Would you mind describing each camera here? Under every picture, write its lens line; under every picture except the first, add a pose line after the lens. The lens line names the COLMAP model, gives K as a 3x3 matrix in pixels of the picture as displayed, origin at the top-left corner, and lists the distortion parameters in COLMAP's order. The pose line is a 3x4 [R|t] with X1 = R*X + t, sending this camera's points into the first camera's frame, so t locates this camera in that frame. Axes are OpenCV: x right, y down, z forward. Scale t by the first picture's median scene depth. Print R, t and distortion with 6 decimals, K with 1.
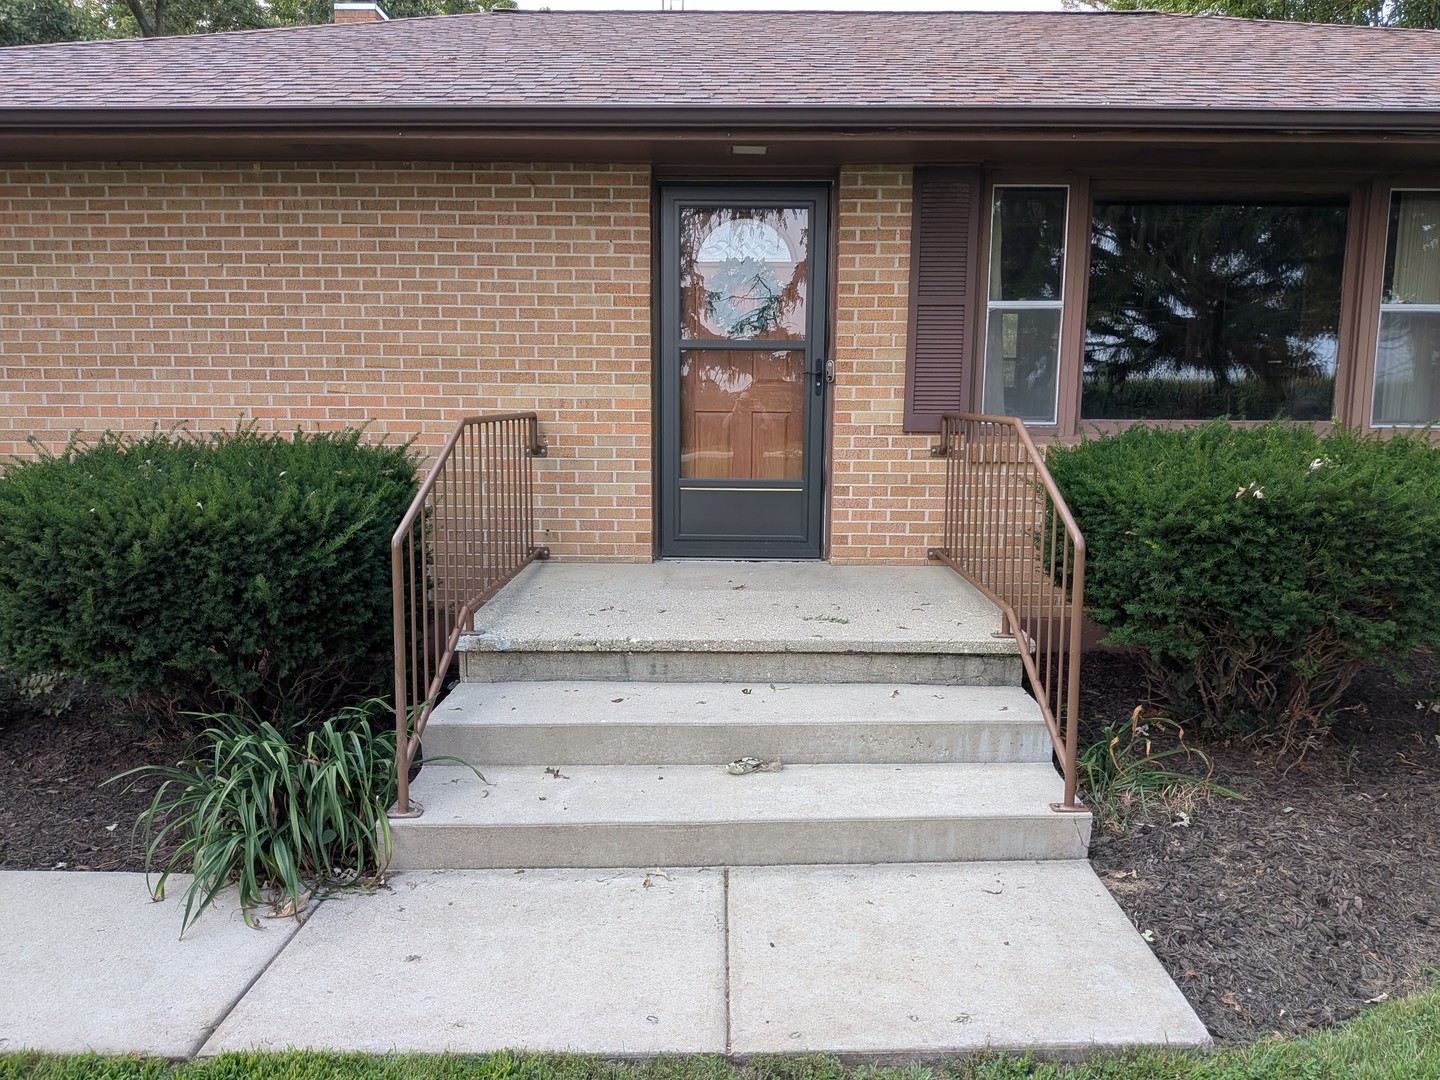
lens RADIAL K [[1035.0, 0, 723.9], [0, 1035.0, 541.9], [0, 0, 1]] dist [0.043866, -0.068112]
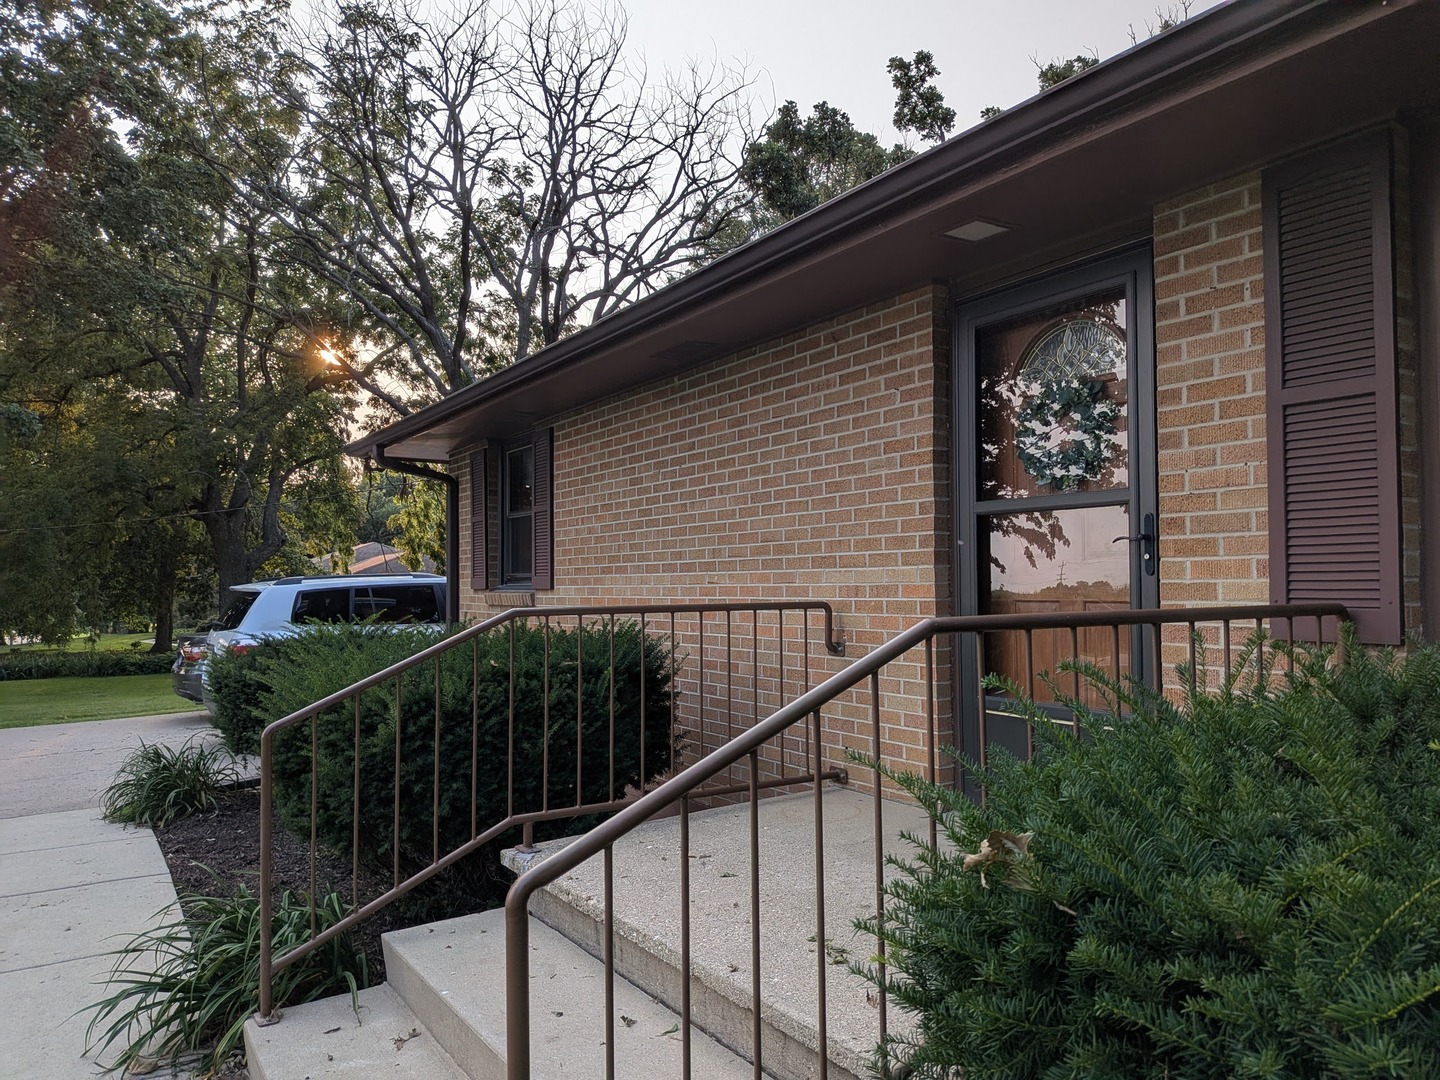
lens RADIAL K [[1035.0, 0, 715.8], [0, 1035.0, 543.6], [0, 0, 1]] dist [0.043866, -0.068112]
pose [[0.538208, -0.046737, -0.841515, 0.478756], [-0.095440, 0.988659, -0.115950, -0.066537], [0.837391, 0.142720, 0.527643, 0.478173]]
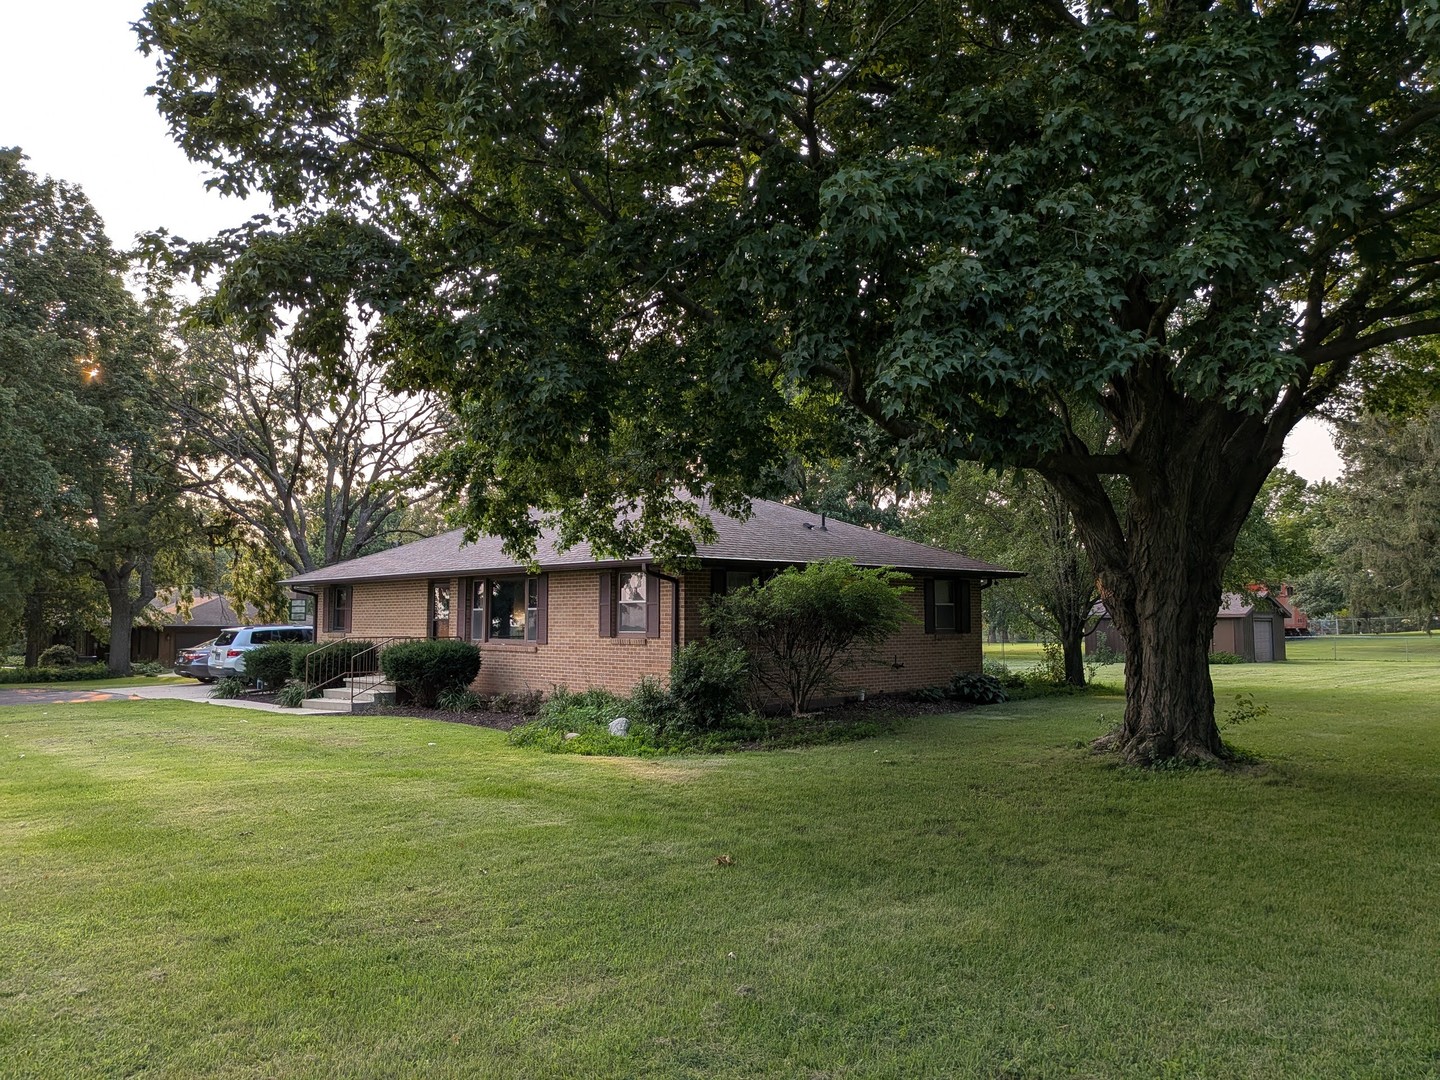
lens RADIAL K [[1035.0, 0, 723.0], [0, 1035.0, 538.2], [0, 0, 1]] dist [0.043866, -0.068112]
pose [[0.696814, -0.063651, -0.714422, 3.722123], [-0.088832, 0.980727, -0.174020, 0.102061], [0.711729, 0.184724, 0.677730, -1.018273]]
